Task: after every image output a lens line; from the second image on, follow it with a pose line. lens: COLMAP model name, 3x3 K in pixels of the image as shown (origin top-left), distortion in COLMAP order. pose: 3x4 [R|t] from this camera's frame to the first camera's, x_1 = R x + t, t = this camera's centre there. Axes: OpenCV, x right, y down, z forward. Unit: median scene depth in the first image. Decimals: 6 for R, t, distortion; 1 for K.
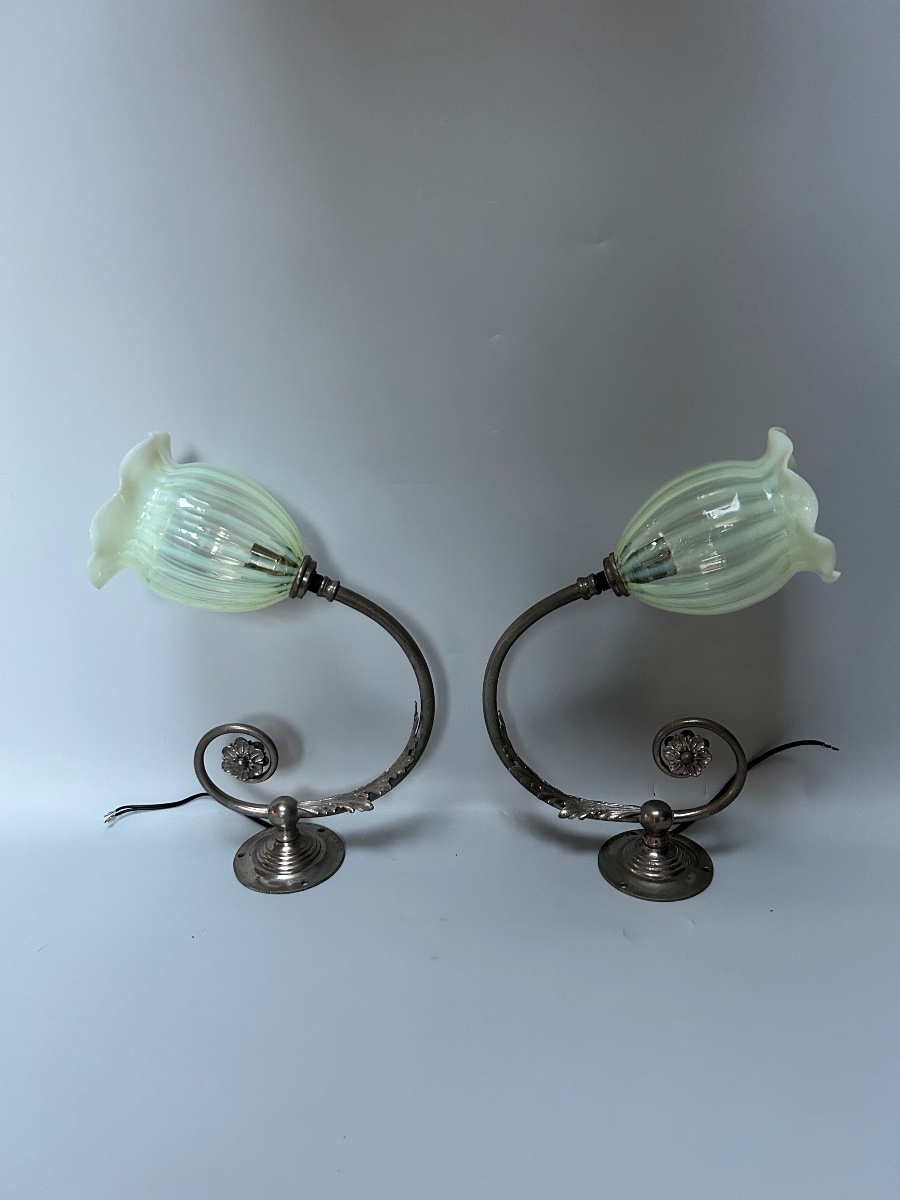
lens RADIAL K [[994.4, 0, 450.1], [0, 994.4, 604.9], [0, 0, 1]] dist [0.084385, 0.000633]
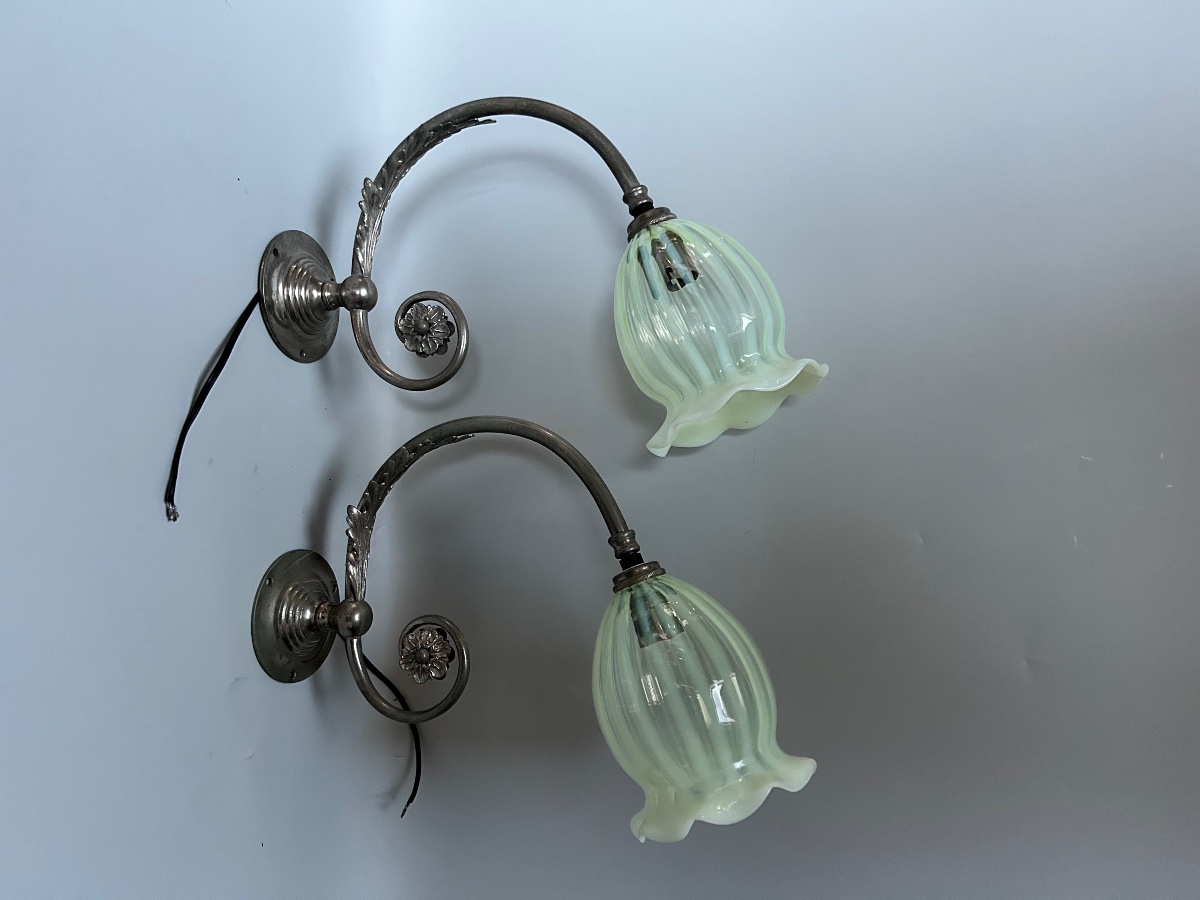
lens RADIAL K [[994.4, 0, 600.7], [0, 994.4, 450.0], [0, 0, 1]] dist [0.084385, 0.000633]
pose [[0.004524, 0.994761, 0.102128, -0.023808], [-0.999749, 0.006740, -0.021365, 0.018264], [-0.021941, -0.102006, 0.994542, 0.168870]]
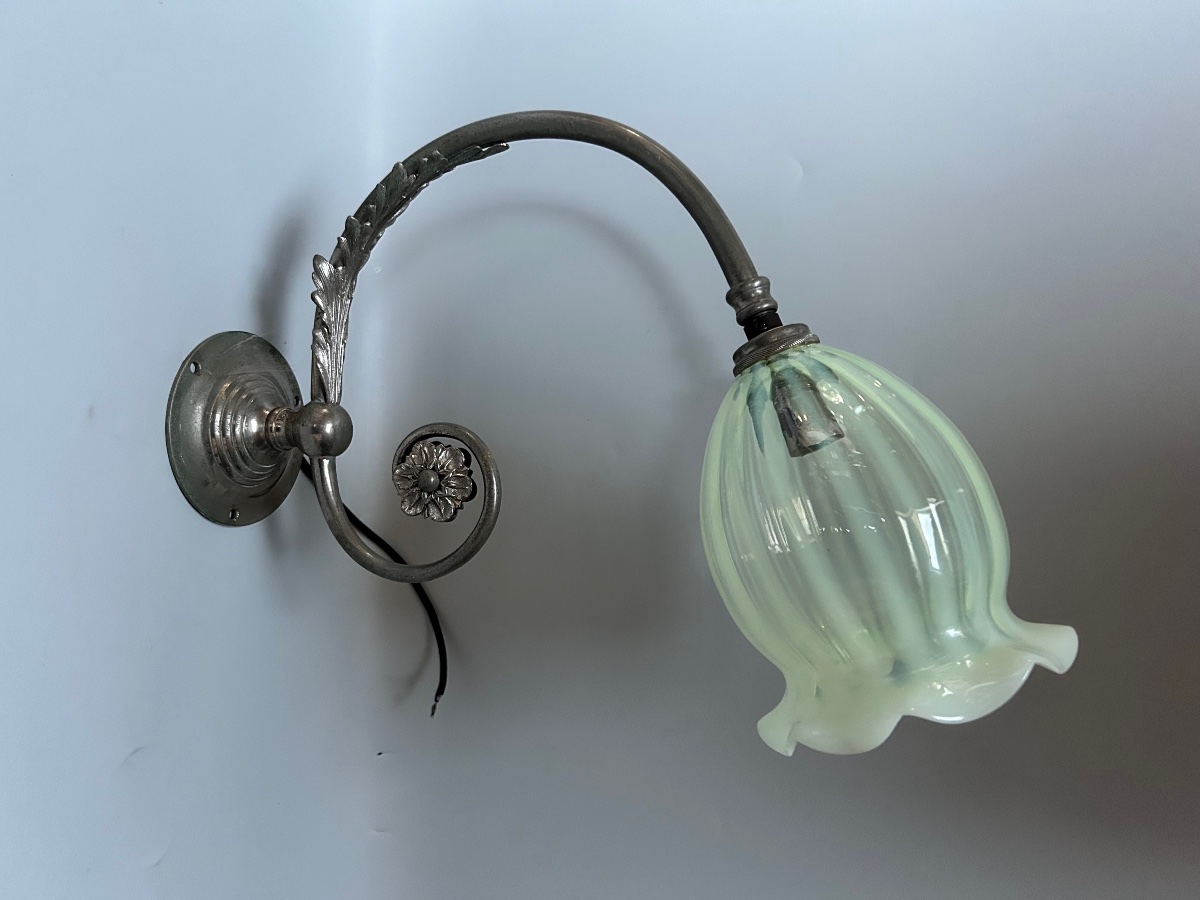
lens RADIAL K [[994.4, 0, 604.5], [0, 994.4, 449.6], [0, 0, 1]] dist [0.084385, 0.000633]
pose [[-0.017459, 0.987728, 0.155205, 0.130937], [-0.998567, -0.009372, -0.052684, 0.084164], [-0.050583, -0.155903, 0.986476, 0.444885]]
